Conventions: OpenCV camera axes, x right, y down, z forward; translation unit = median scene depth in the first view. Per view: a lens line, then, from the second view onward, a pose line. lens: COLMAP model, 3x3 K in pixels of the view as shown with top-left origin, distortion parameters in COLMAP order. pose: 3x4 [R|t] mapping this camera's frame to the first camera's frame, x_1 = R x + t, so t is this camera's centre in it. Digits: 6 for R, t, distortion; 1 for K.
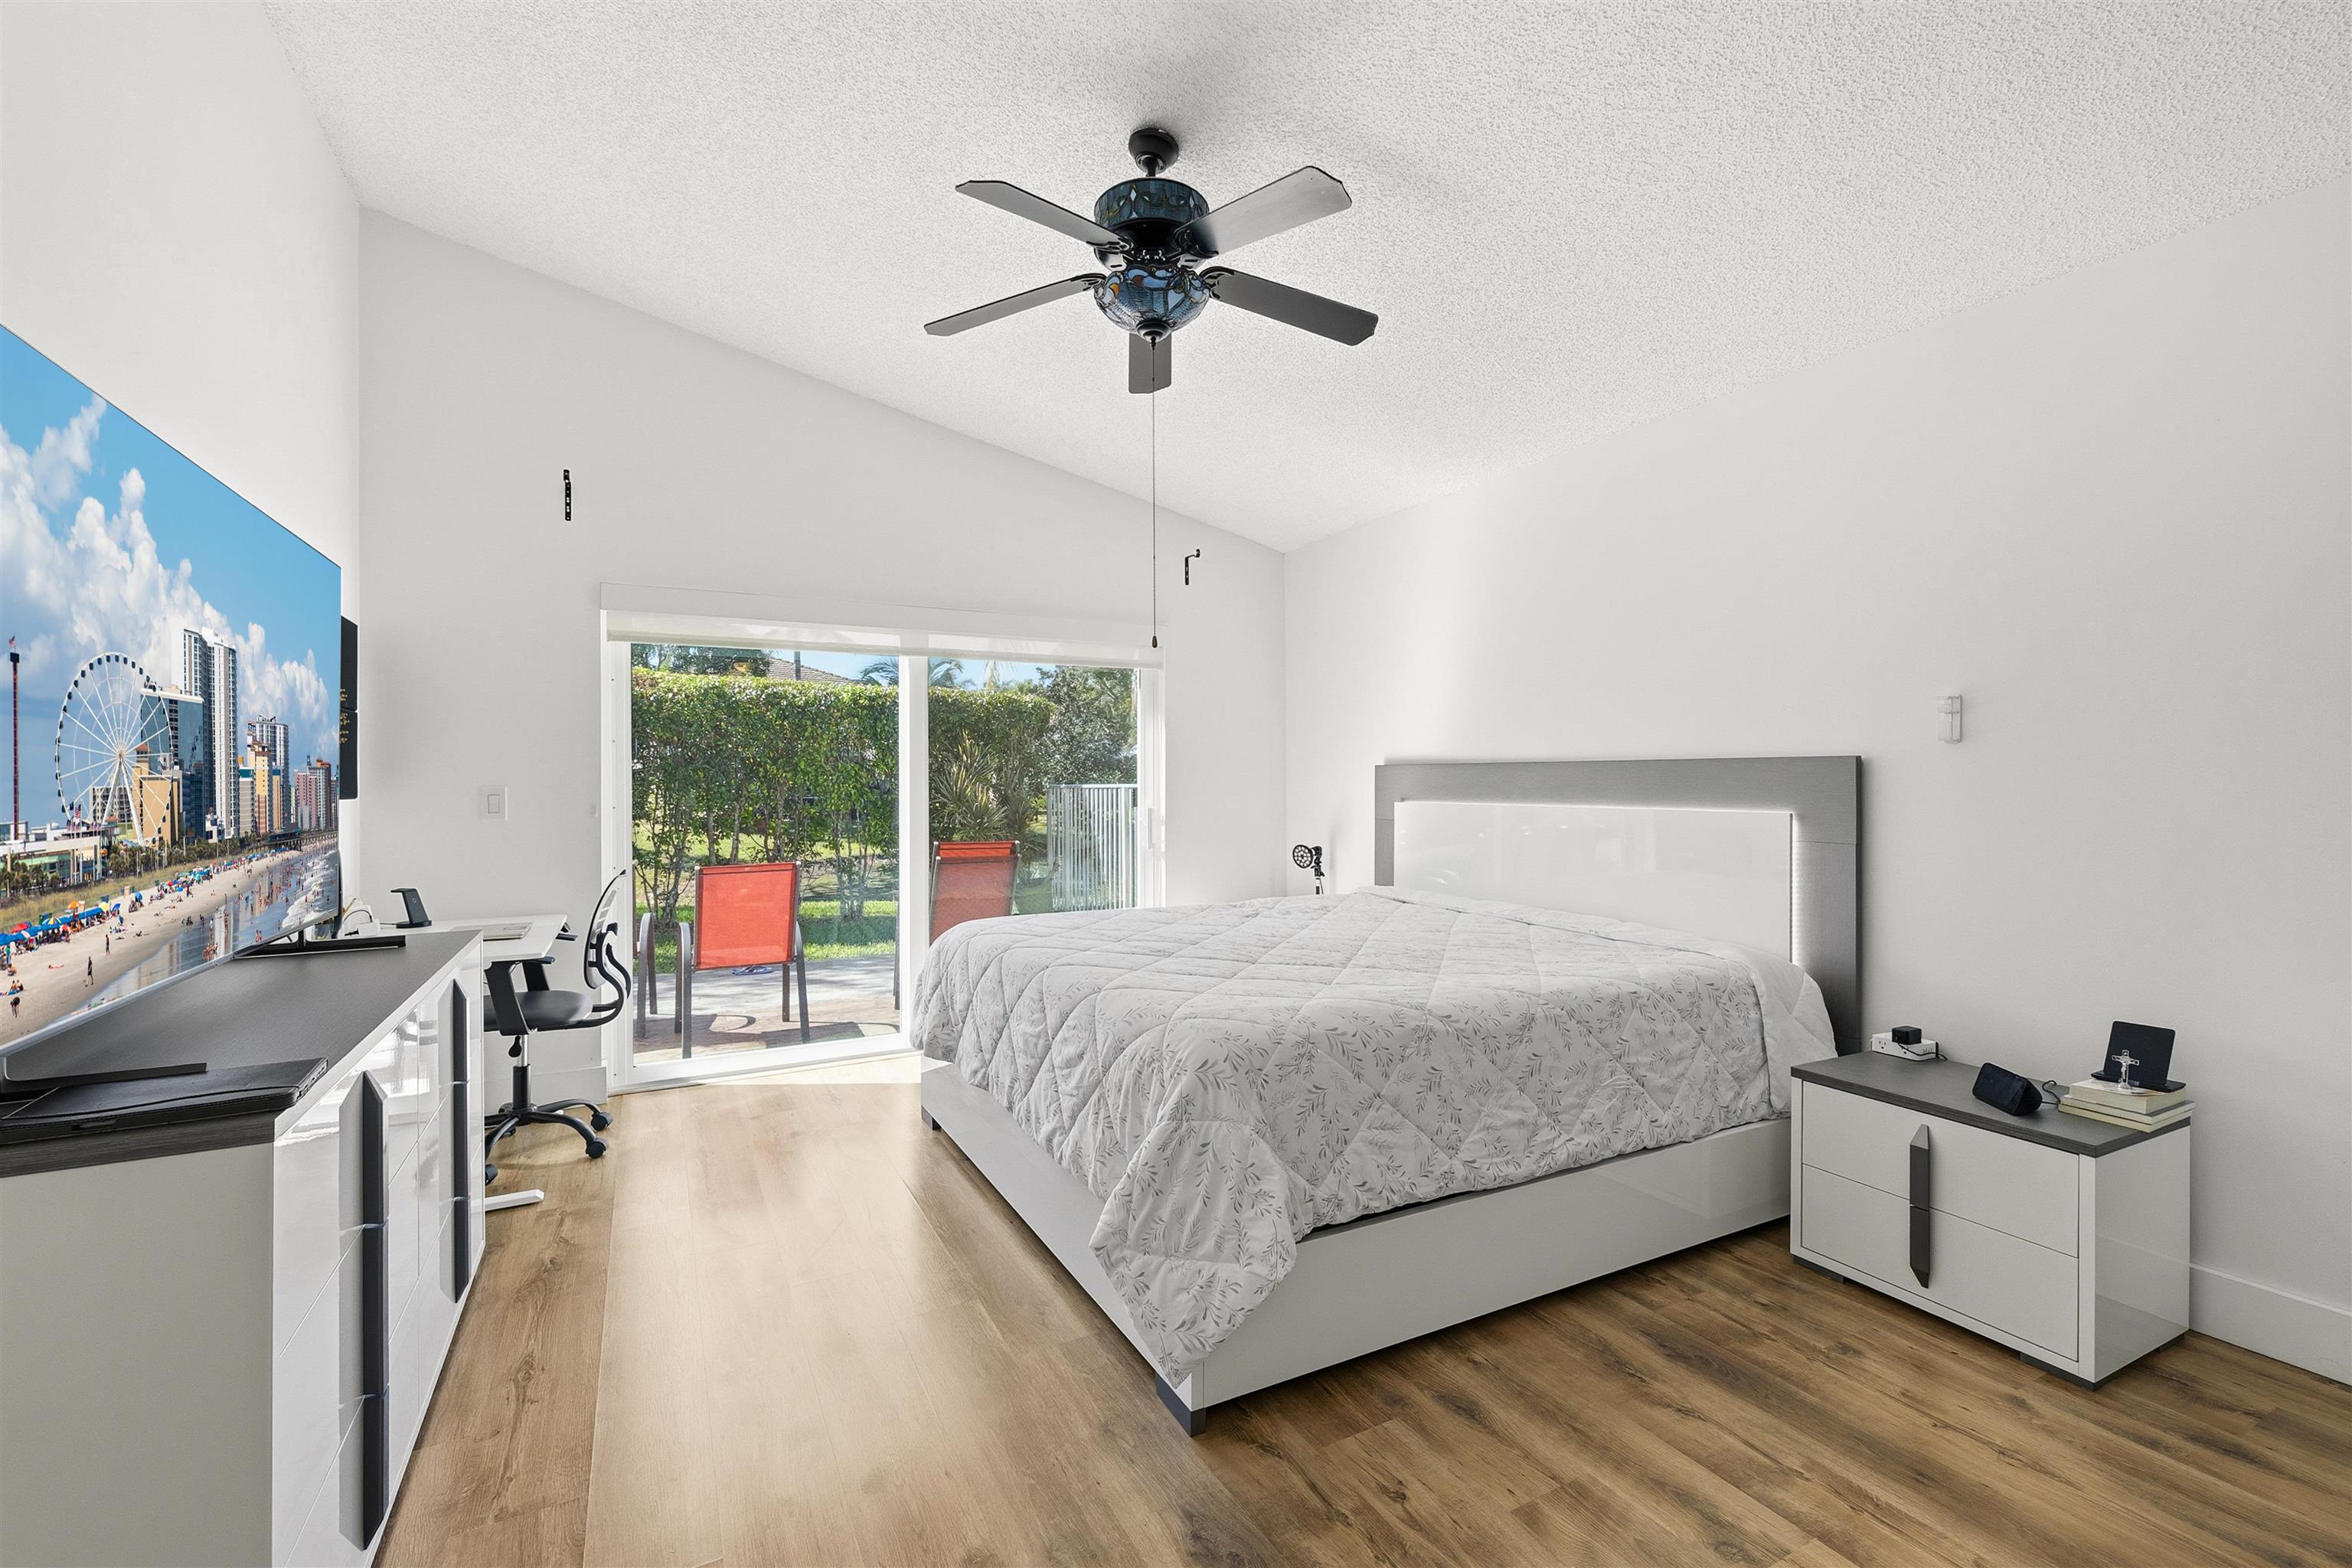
lens RADIAL K [[984.2, 0, 1179.2], [0, 984.2, 780.9], [0, 0, 1]] dist [-0.000514, -0.000038]
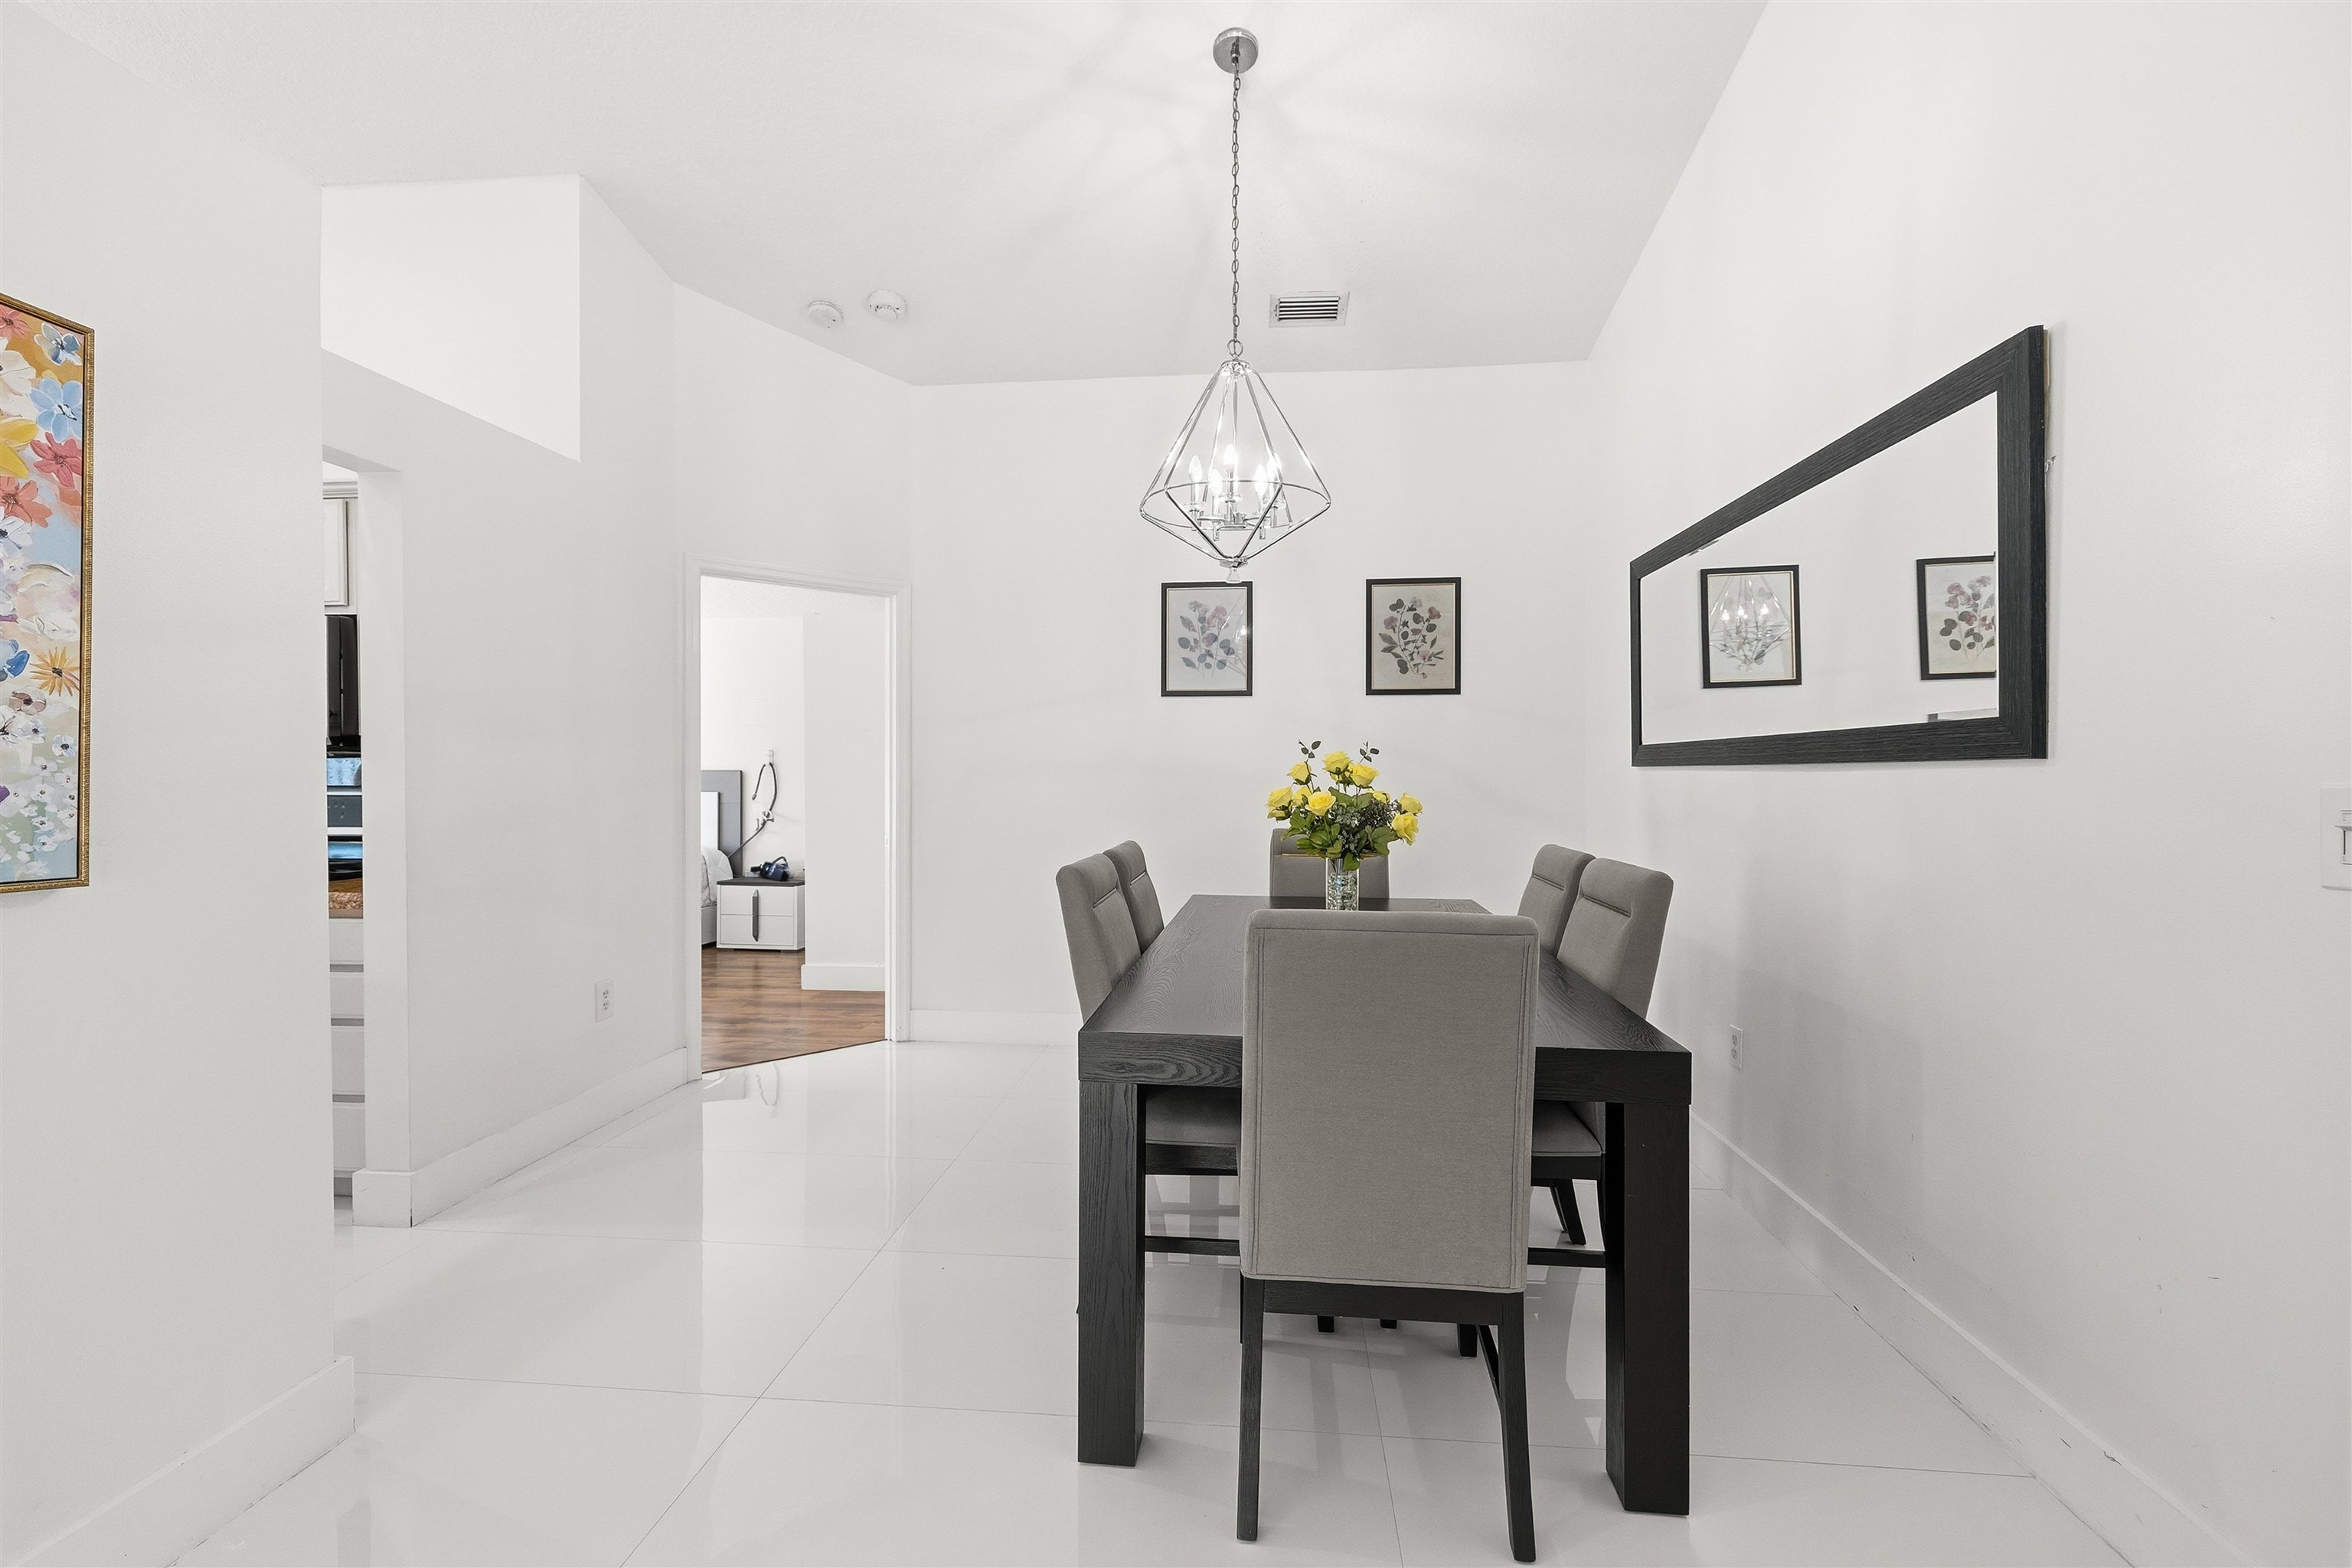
lens RADIAL K [[984.2, 0, 1179.2], [0, 984.2, 780.9], [0, 0, 1]] dist [-0.000514, -0.000038]
pose [[0.577424, -0.008782, 0.816397, -0.876830], [0.010337, 0.999941, 0.003446, 0.011557], [-0.816379, 0.006450, 0.577480, -1.646222]]
